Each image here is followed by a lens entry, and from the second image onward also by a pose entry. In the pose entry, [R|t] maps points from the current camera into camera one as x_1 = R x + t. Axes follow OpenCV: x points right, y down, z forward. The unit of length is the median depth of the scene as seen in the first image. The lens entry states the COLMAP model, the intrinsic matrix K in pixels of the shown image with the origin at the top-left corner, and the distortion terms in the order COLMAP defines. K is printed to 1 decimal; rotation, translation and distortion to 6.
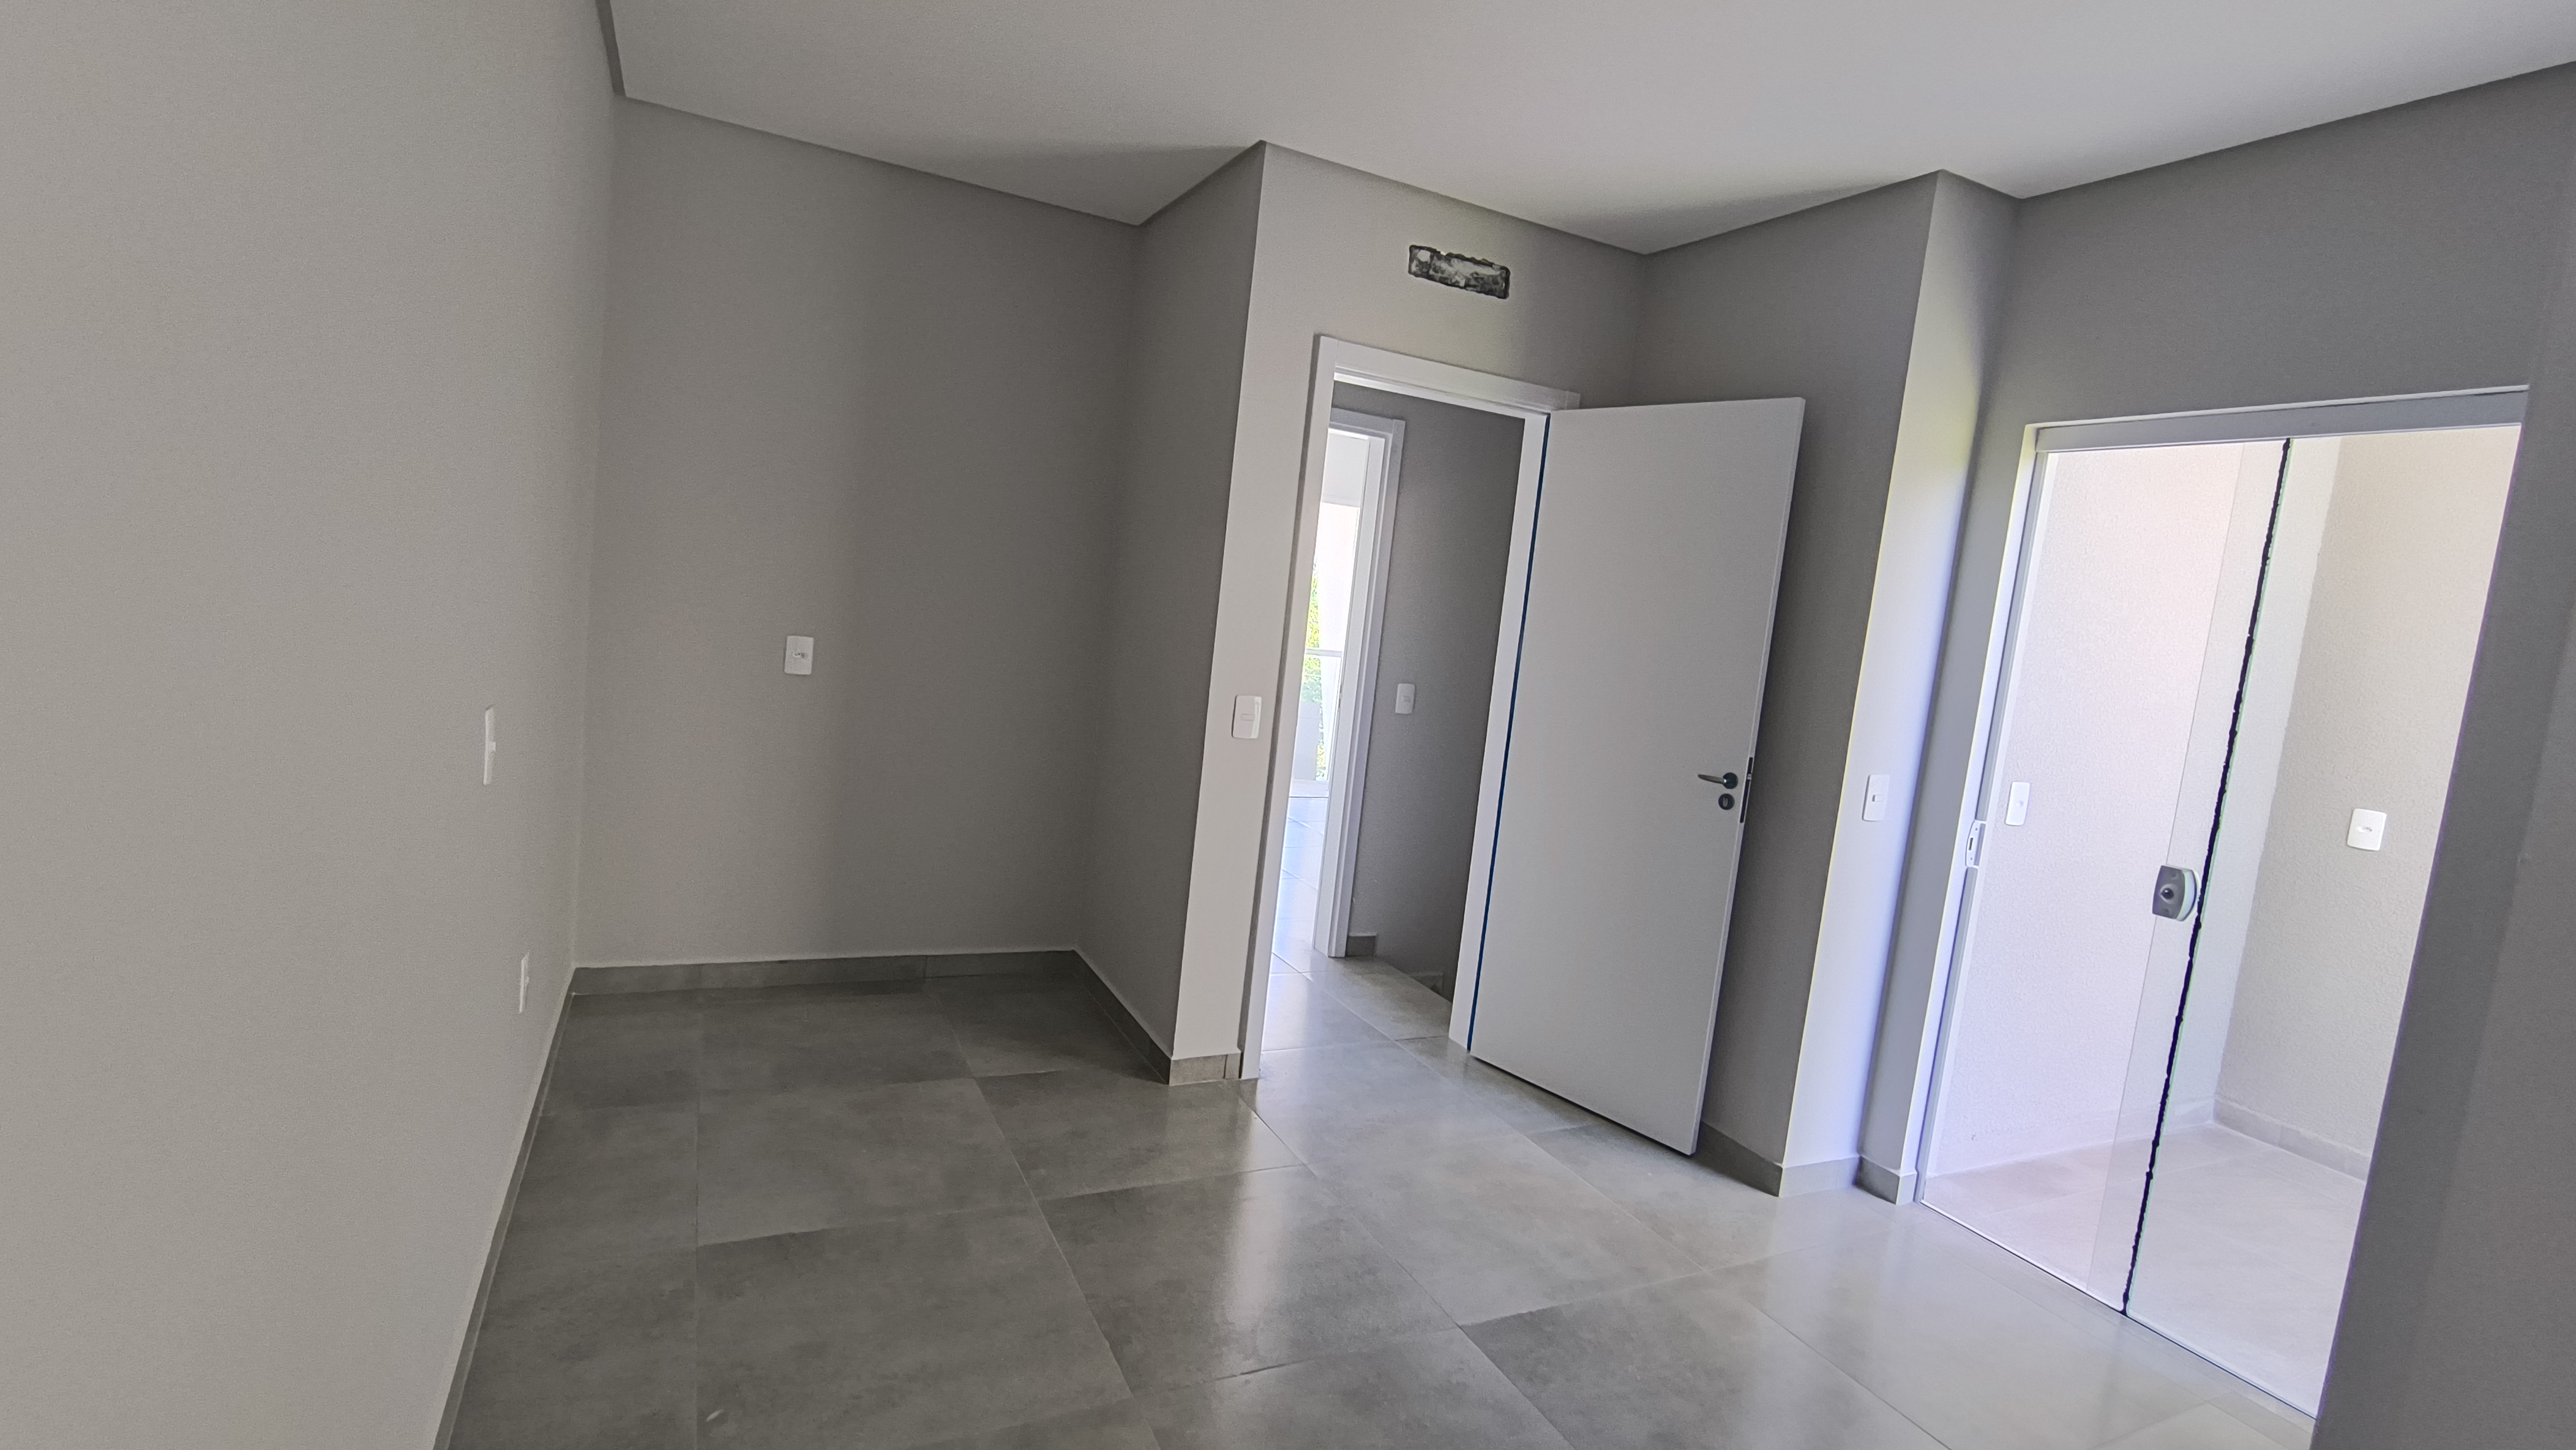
lens RADIAL K [[1182.8, 0, 1291.7], [0, 1182.8, 711.8], [0, 0, 1]] dist [-0.003974, 0.002496]
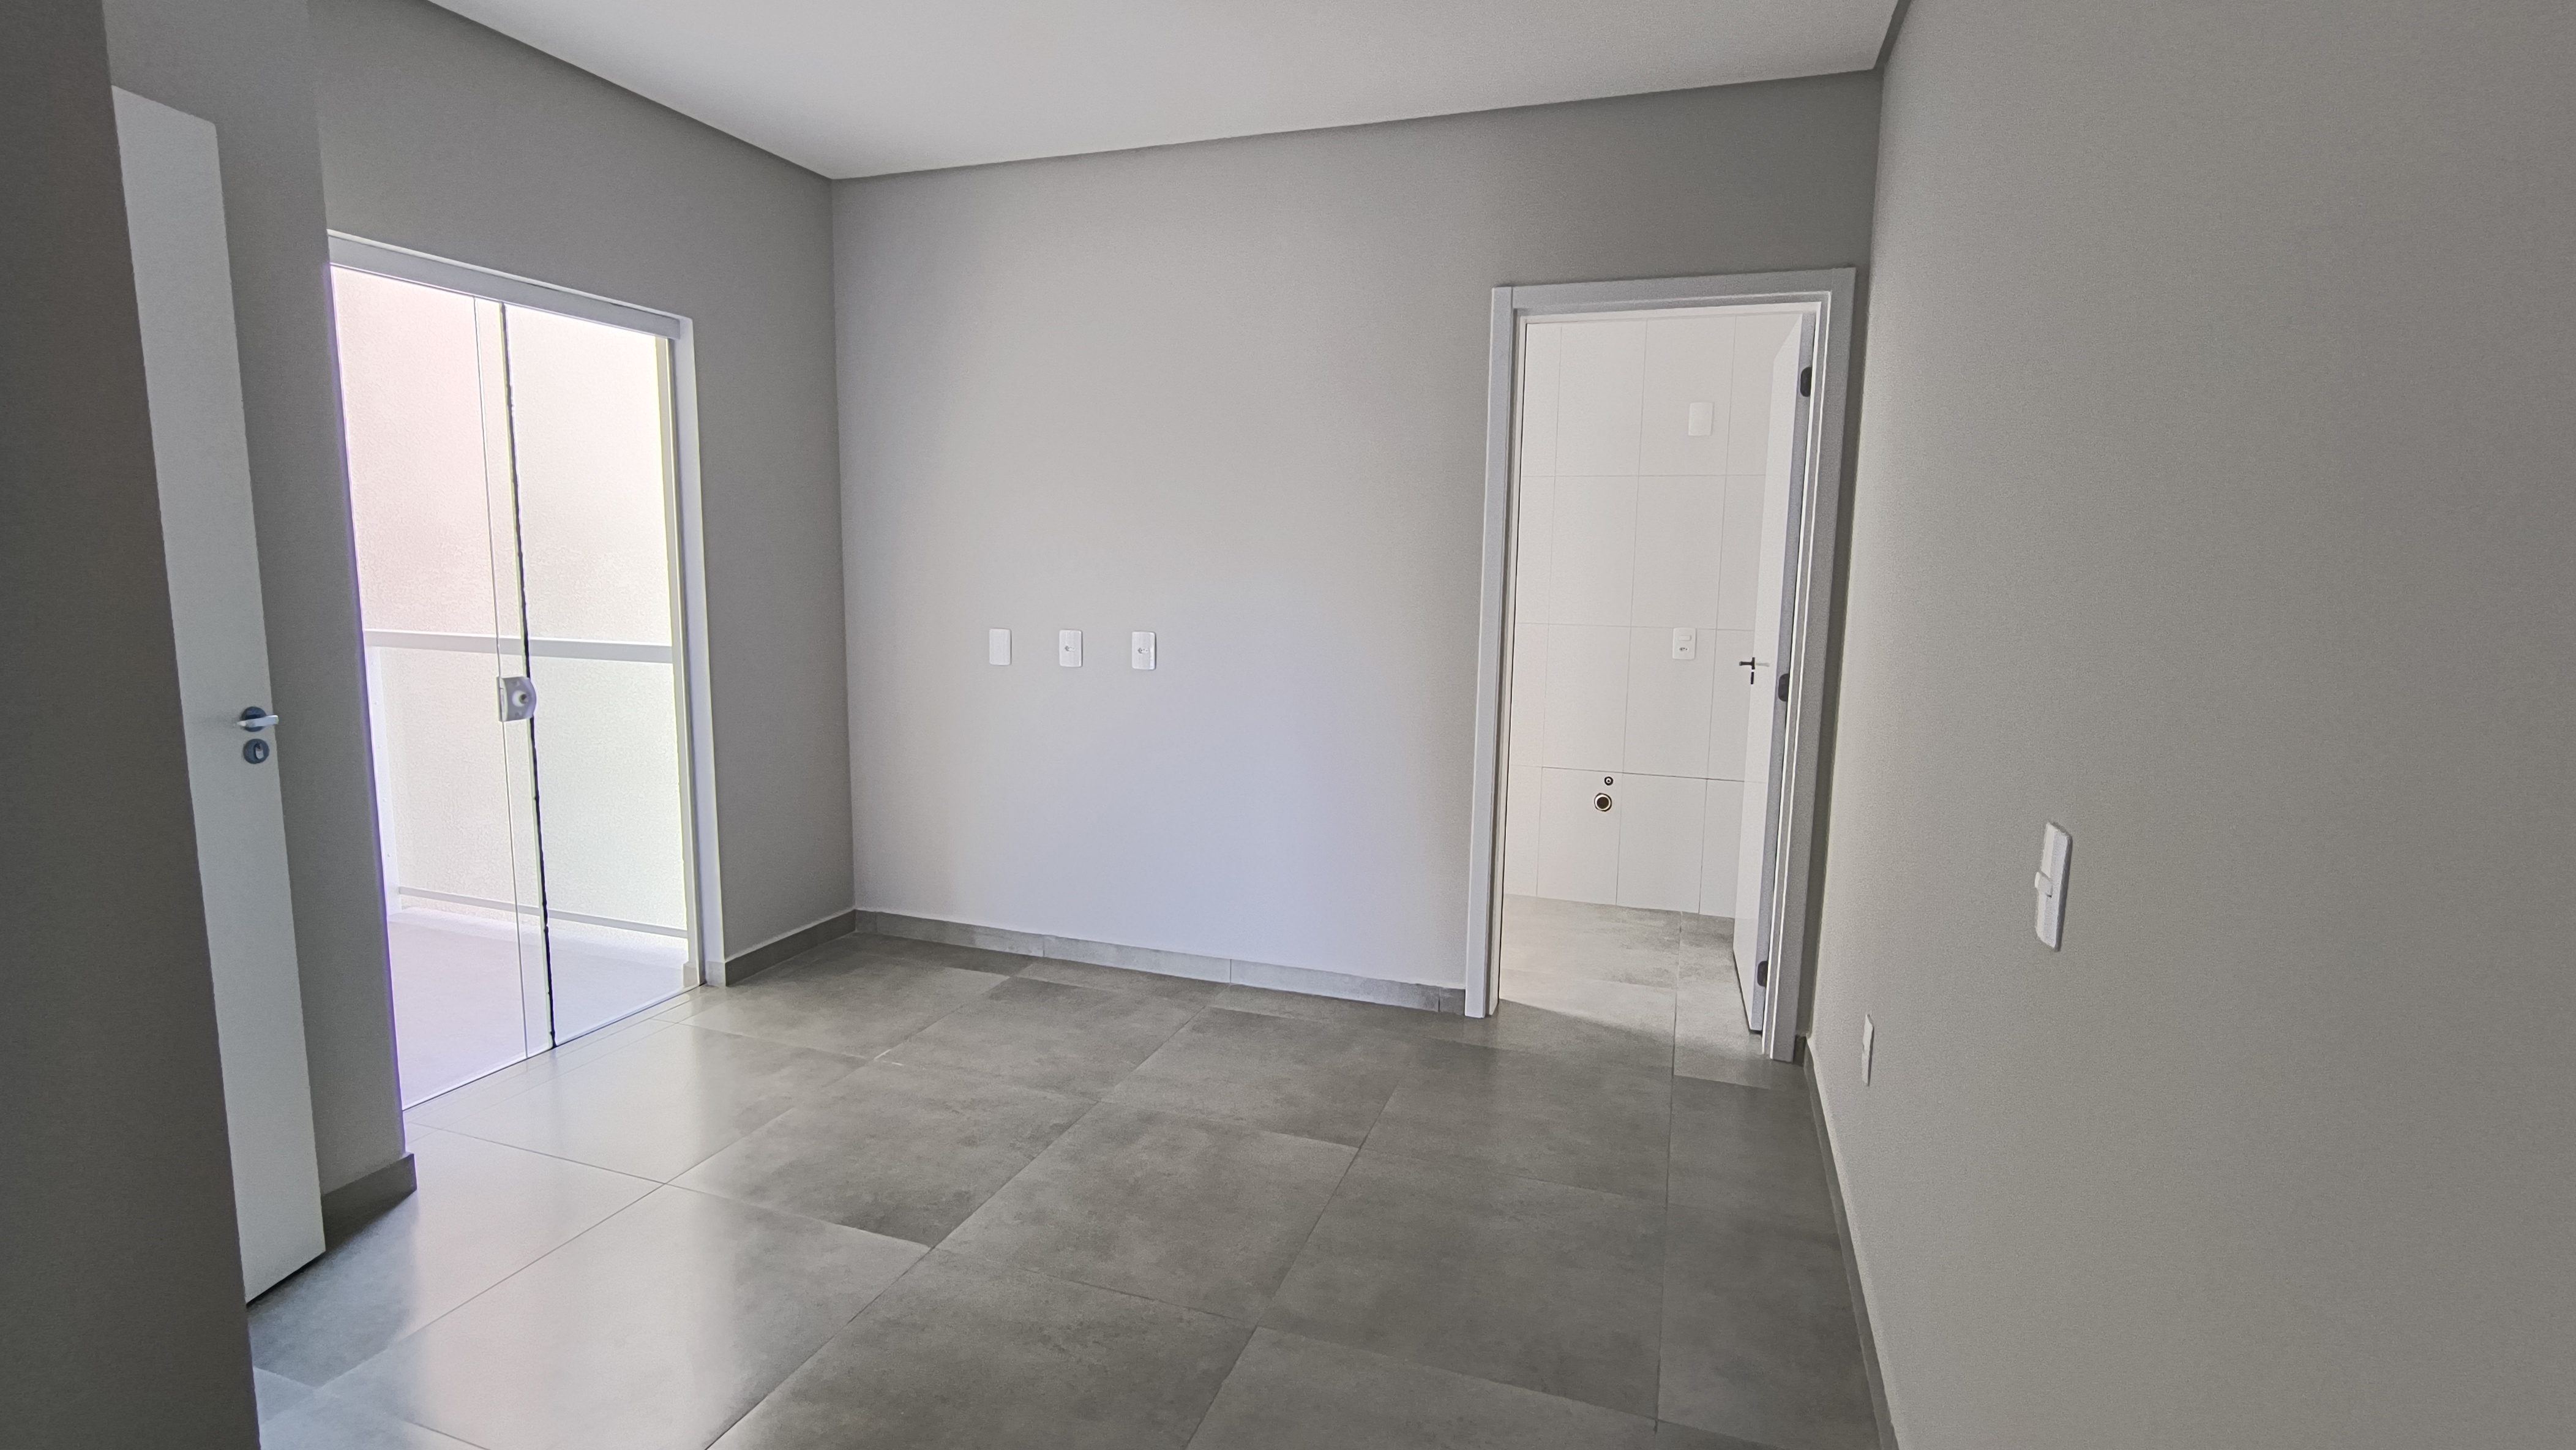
lens RADIAL K [[1182.8, 0, 1291.7], [0, 1182.8, 711.8], [0, 0, 1]] dist [-0.003974, 0.002496]
pose [[-0.698883, -0.209783, 0.683779, -0.486282], [-0.024665, 0.962519, 0.270090, -0.138535], [-0.714810, 0.171897, -0.677863, 1.035833]]
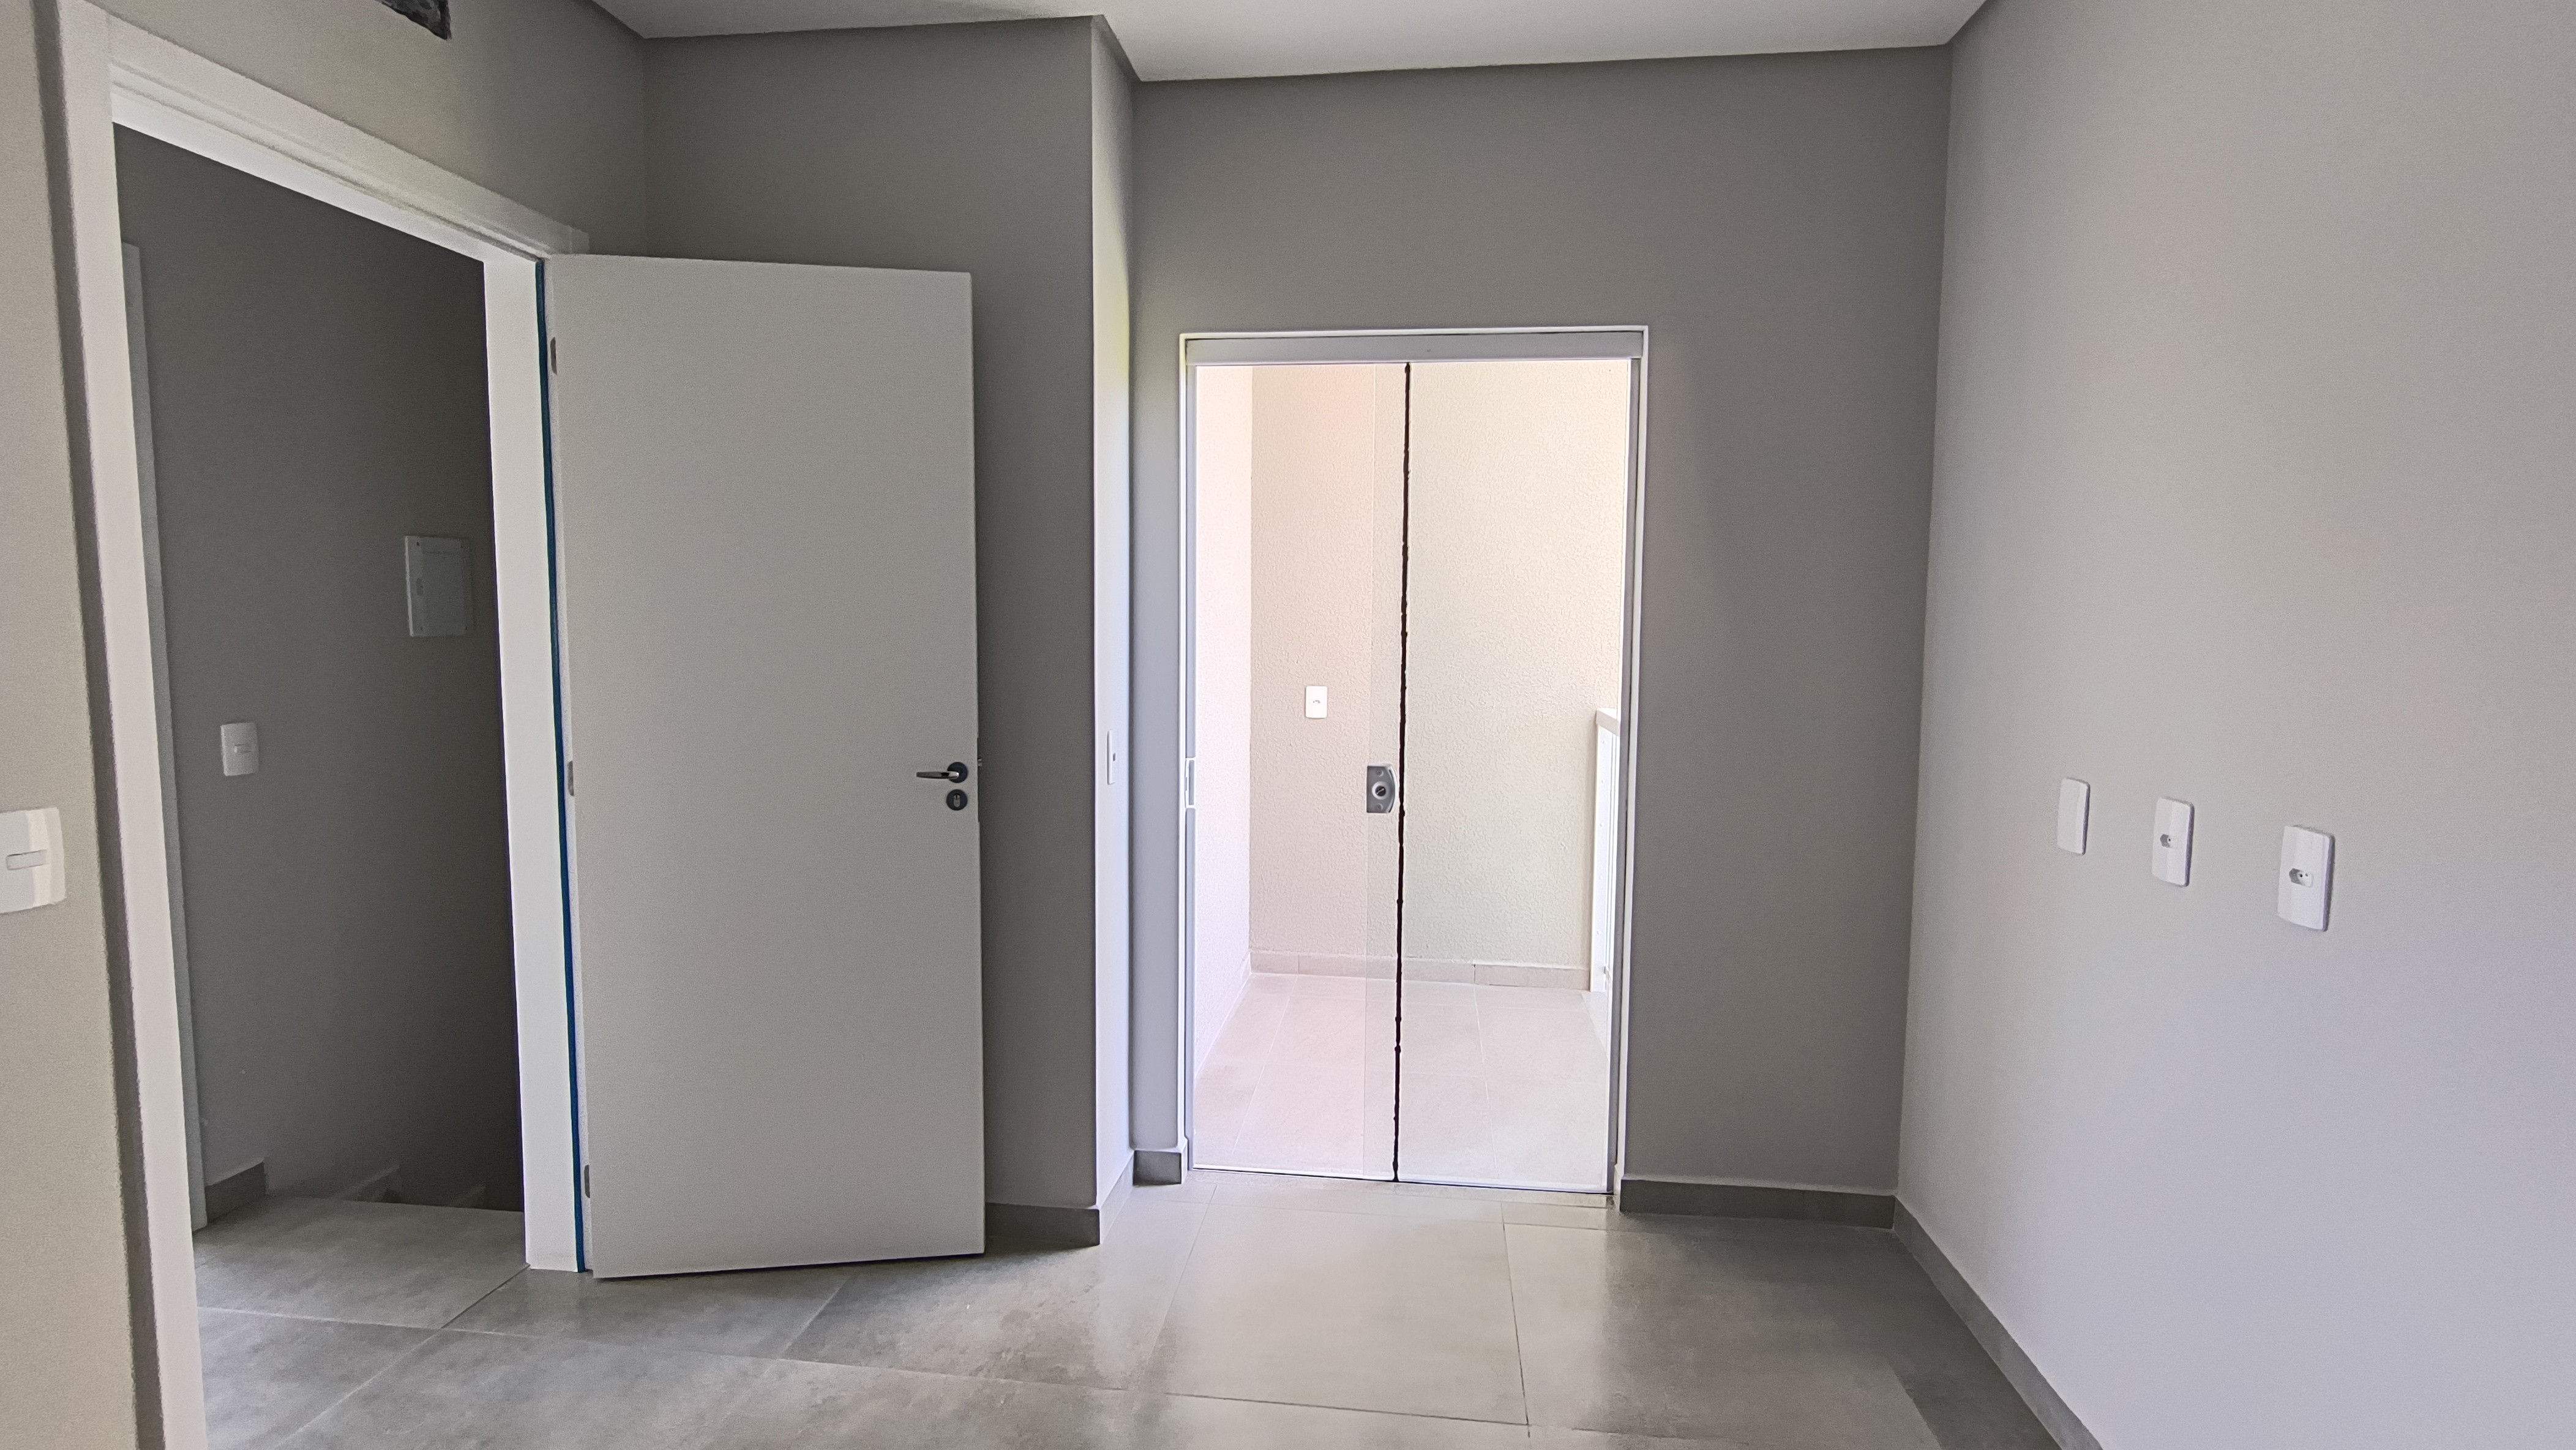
lens RADIAL K [[1182.8, 0, 1291.7], [0, 1182.8, 711.8], [0, 0, 1]] dist [-0.003974, 0.002496]
pose [[0.544487, -0.167294, 0.821916, -0.138343], [0.129866, 0.984905, 0.114438, -0.040779], [-0.828655, 0.044429, 0.557994, 0.388998]]
